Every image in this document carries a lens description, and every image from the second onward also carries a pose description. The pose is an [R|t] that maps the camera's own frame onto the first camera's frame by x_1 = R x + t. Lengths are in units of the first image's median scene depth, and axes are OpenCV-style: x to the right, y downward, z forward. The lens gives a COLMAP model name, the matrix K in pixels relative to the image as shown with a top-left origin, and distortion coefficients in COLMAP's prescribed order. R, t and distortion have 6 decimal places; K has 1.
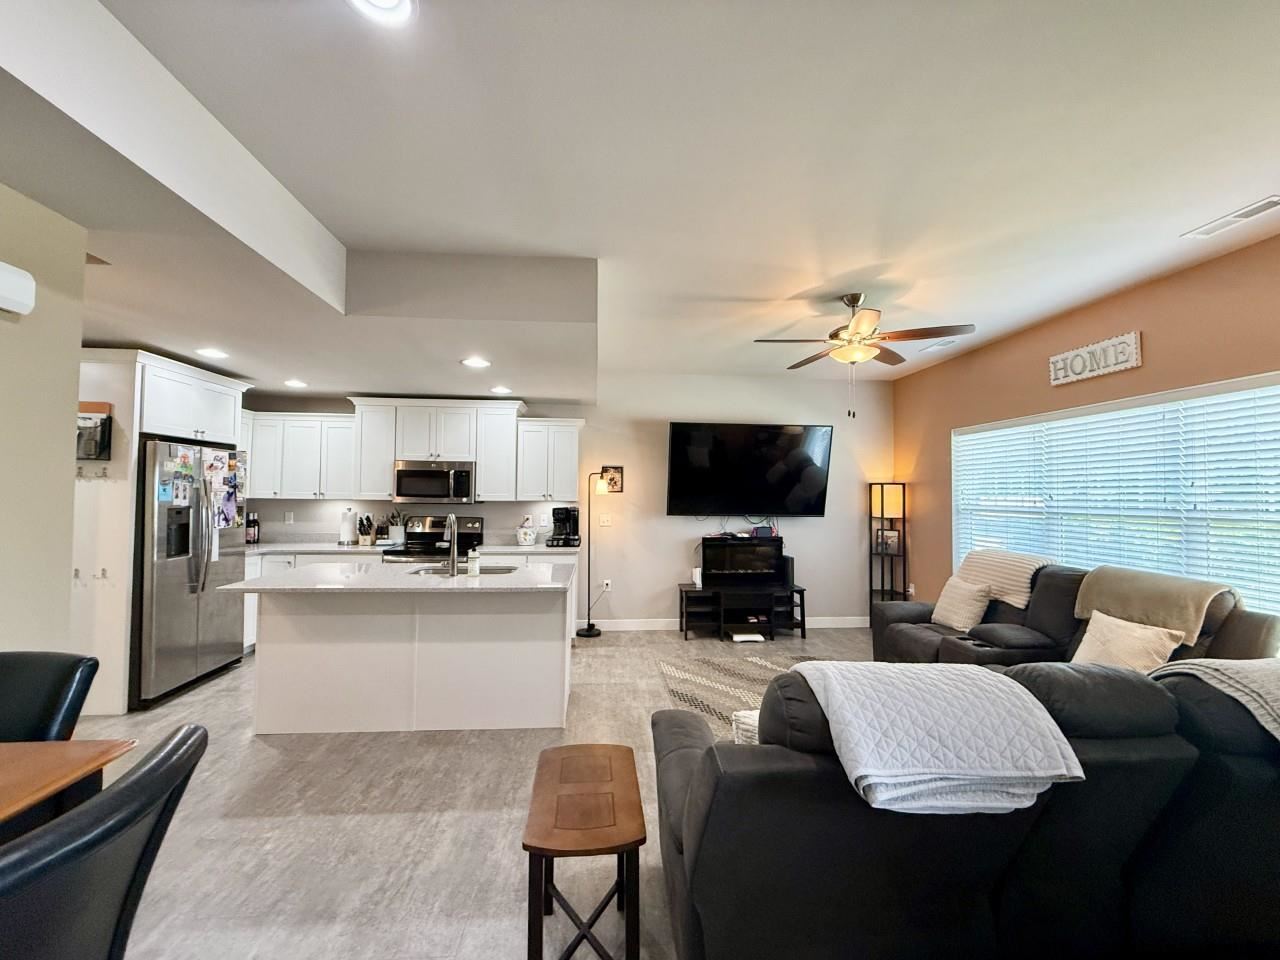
lens RADIAL K [[509.4, 0, 632.3], [0, 509.4, 479.9], [0, 0, 1]] dist [0.005639, -0.000062]
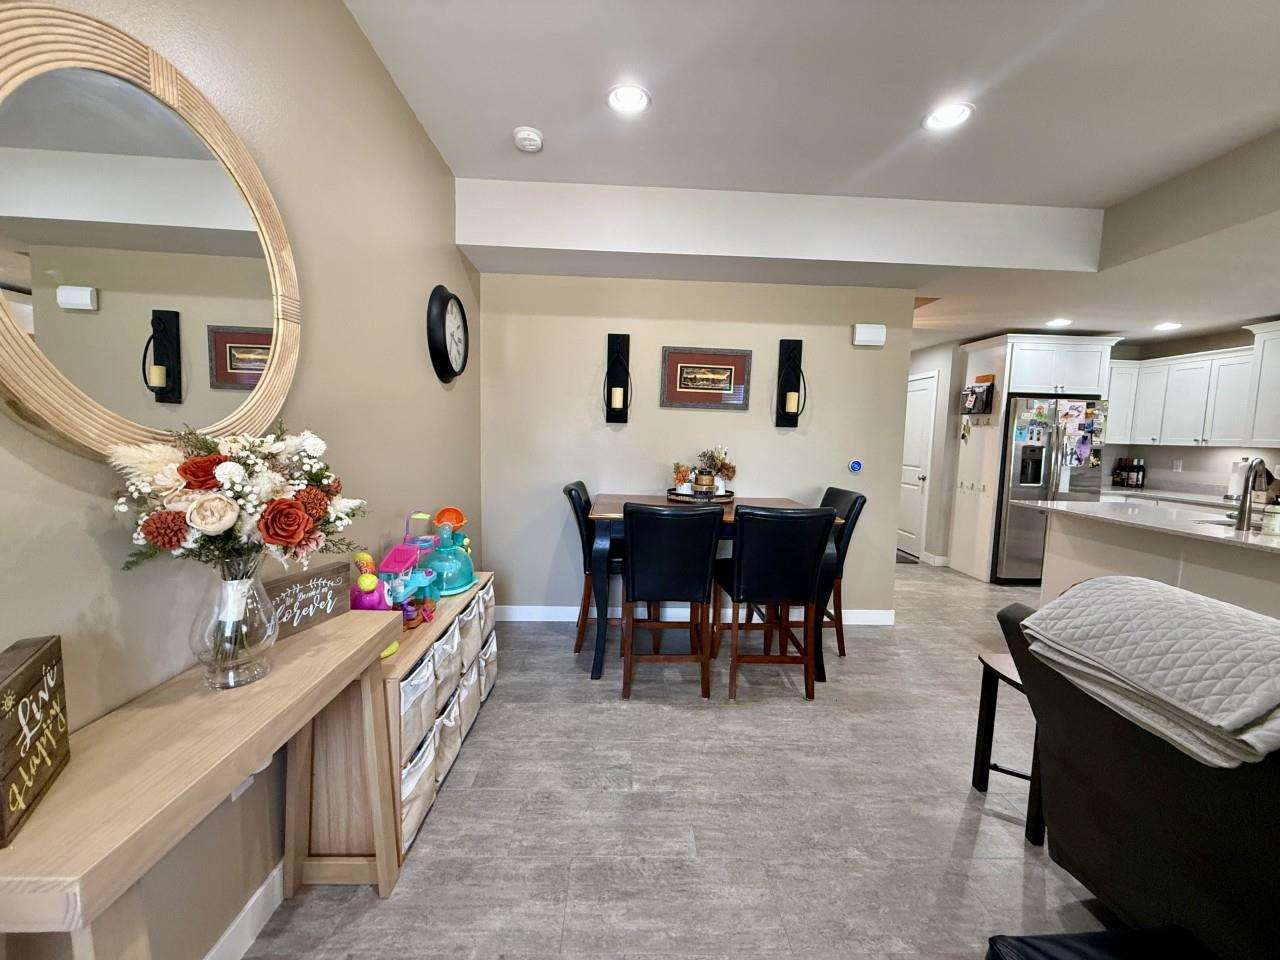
lens RADIAL K [[509.4, 0, 627.0], [0, 509.4, 473.5], [0, 0, 1]] dist [0.005639, -0.000062]
pose [[-0.057328, 0.068129, -0.996028, 0.430277], [-0.001084, 0.997664, 0.068303, 0.028779], [0.998355, 0.004996, -0.057120, 0.021677]]
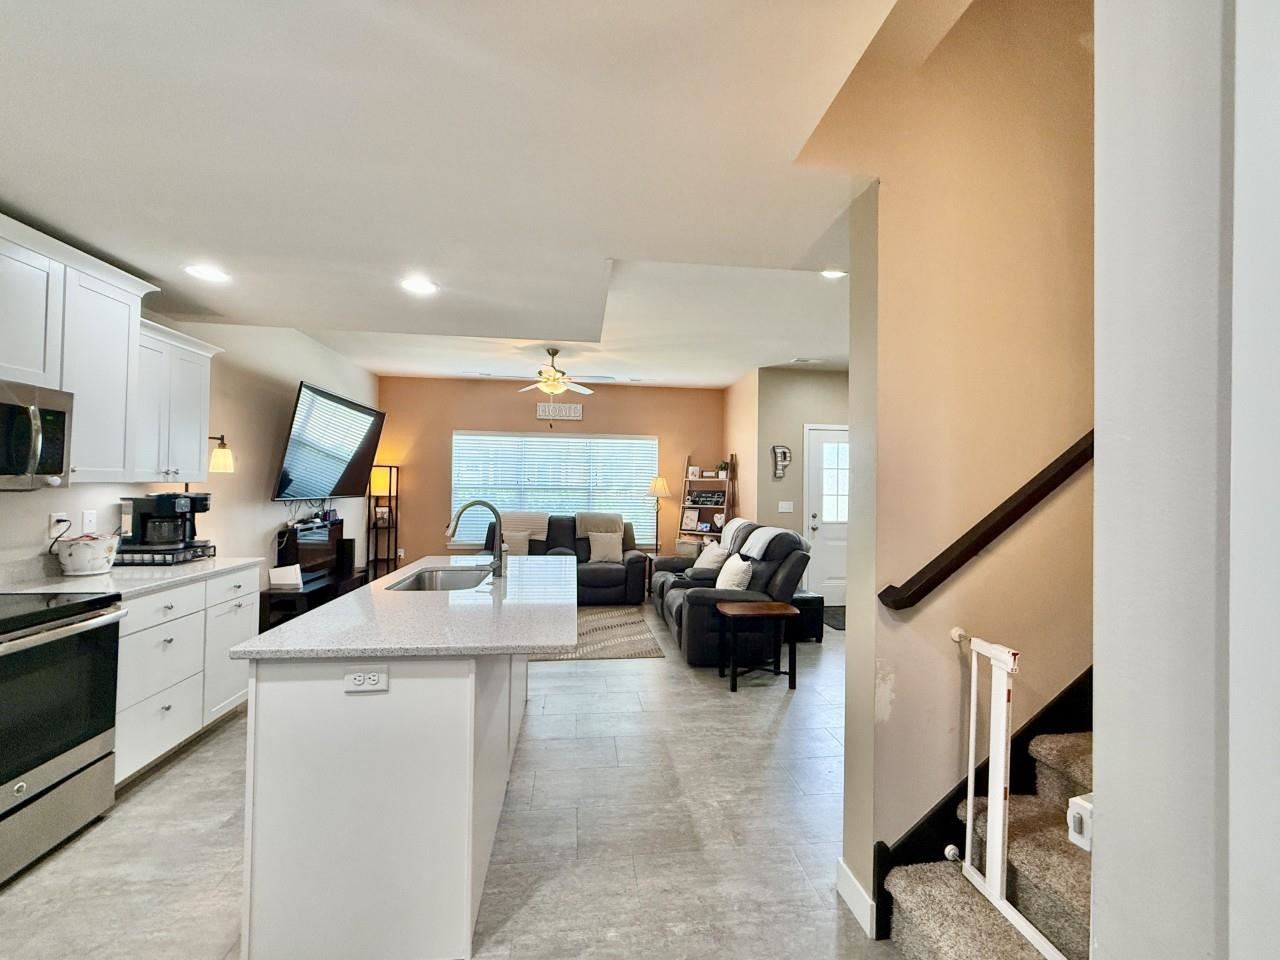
lens RADIAL K [[509.4, 0, 635.5], [0, 509.4, 477.8], [0, 0, 1]] dist [0.005639, -0.000062]
pose [[-0.044202, 0.005829, 0.999006, -0.885749], [-0.045589, 0.998929, -0.007846, 0.021602], [-0.997982, -0.045890, -0.043889, 0.627169]]
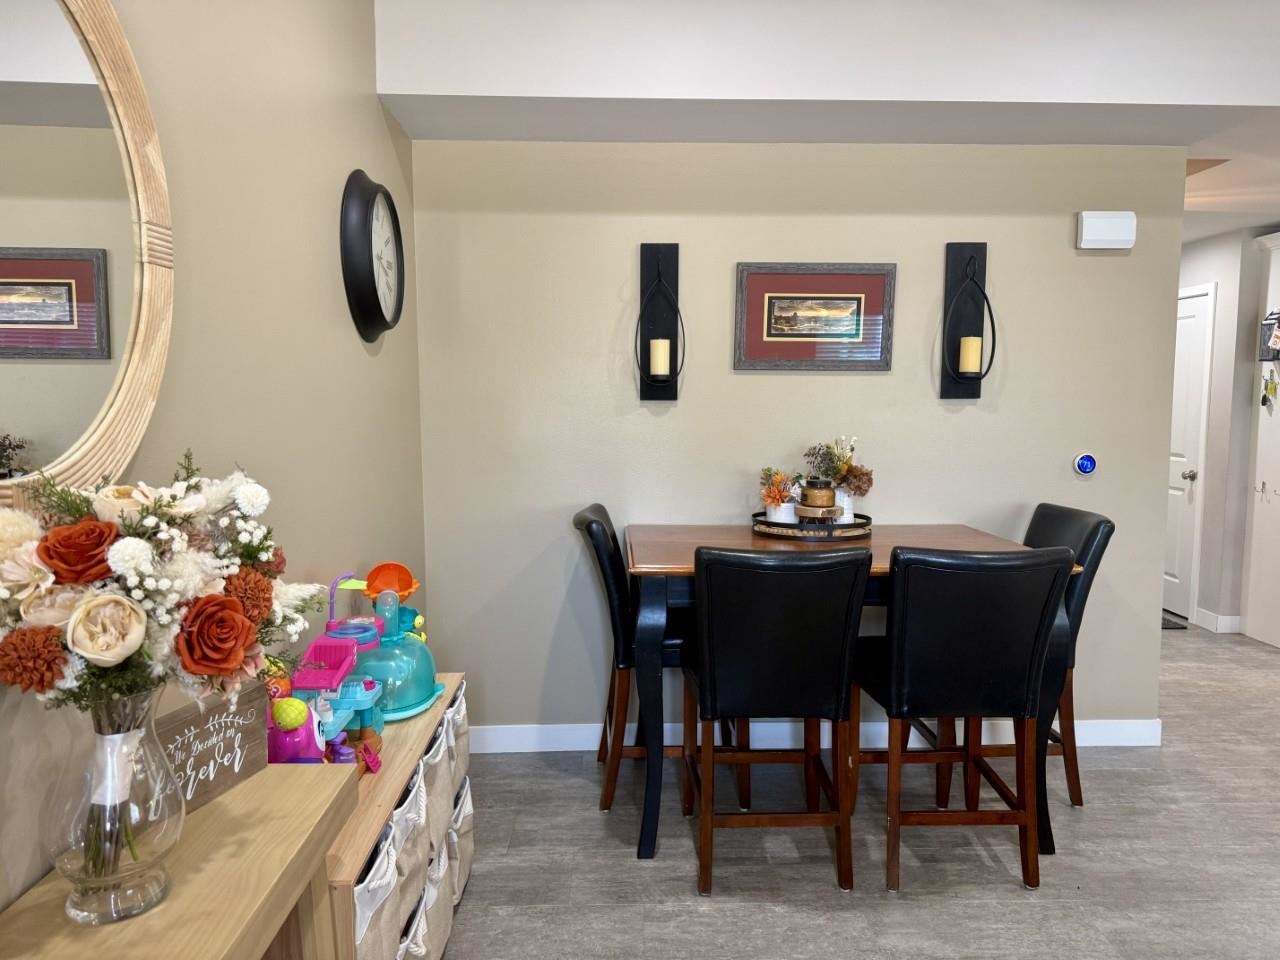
lens RADIAL K [[900.1, 0, 638.9], [0, 900.1, 478.9], [0, 0, 1]] dist [0.043641, -0.041372]
pose [[-0.066930, 0.071287, -0.995208, 0.434426], [0.025975, 0.997231, 0.069685, 0.016855], [0.997420, -0.021187, -0.068596, -0.007714]]
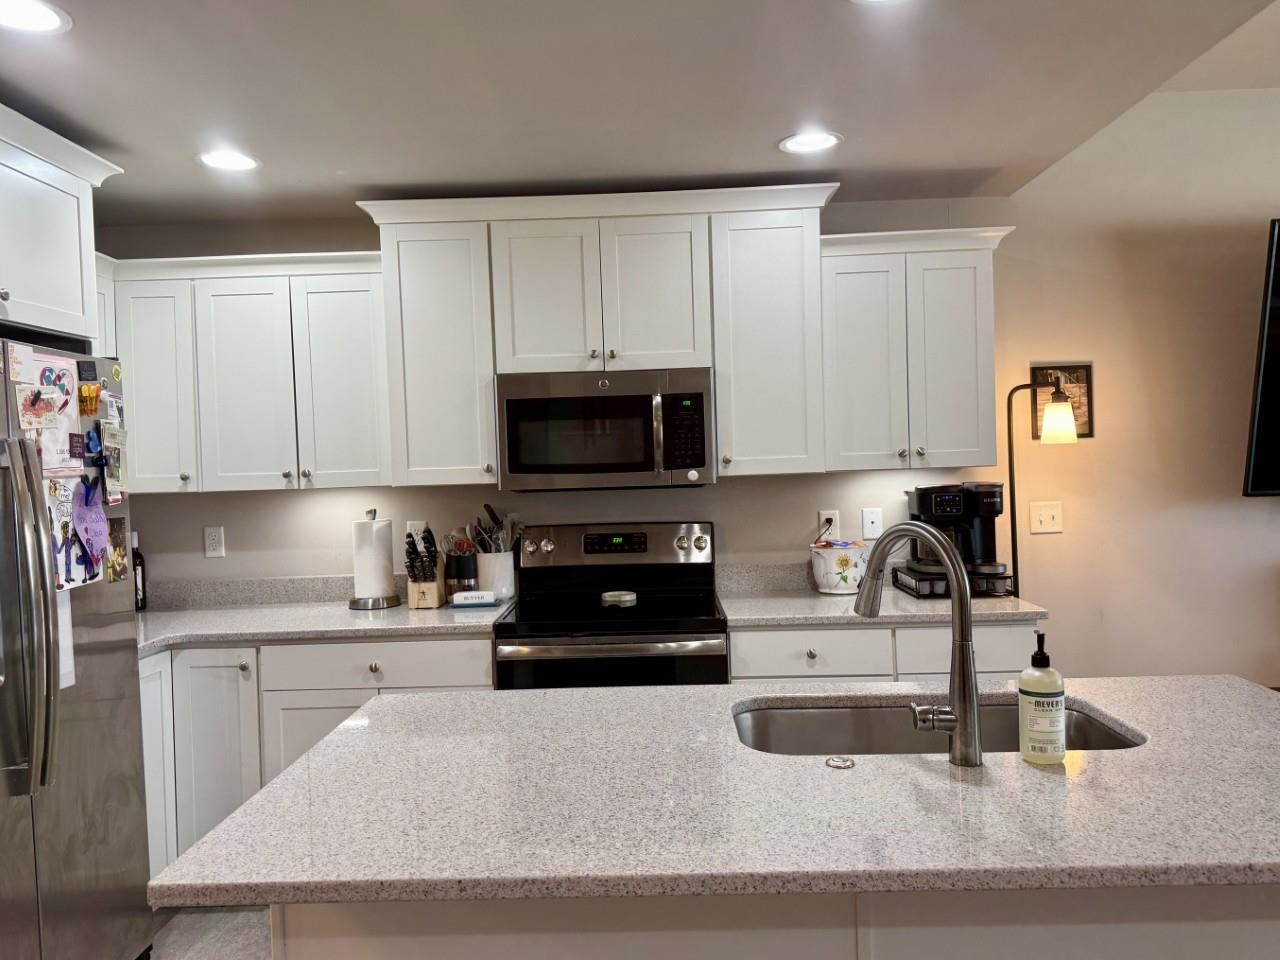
lens RADIAL K [[900.1, 0, 598.1], [0, 900.1, 486.2], [0, 0, 1]] dist [0.043641, -0.041372]
pose [[0.994637, -0.040383, -0.095221, -0.386037], [0.045447, 0.997632, 0.051630, 0.013282], [0.092911, -0.055681, 0.994116, 0.423899]]
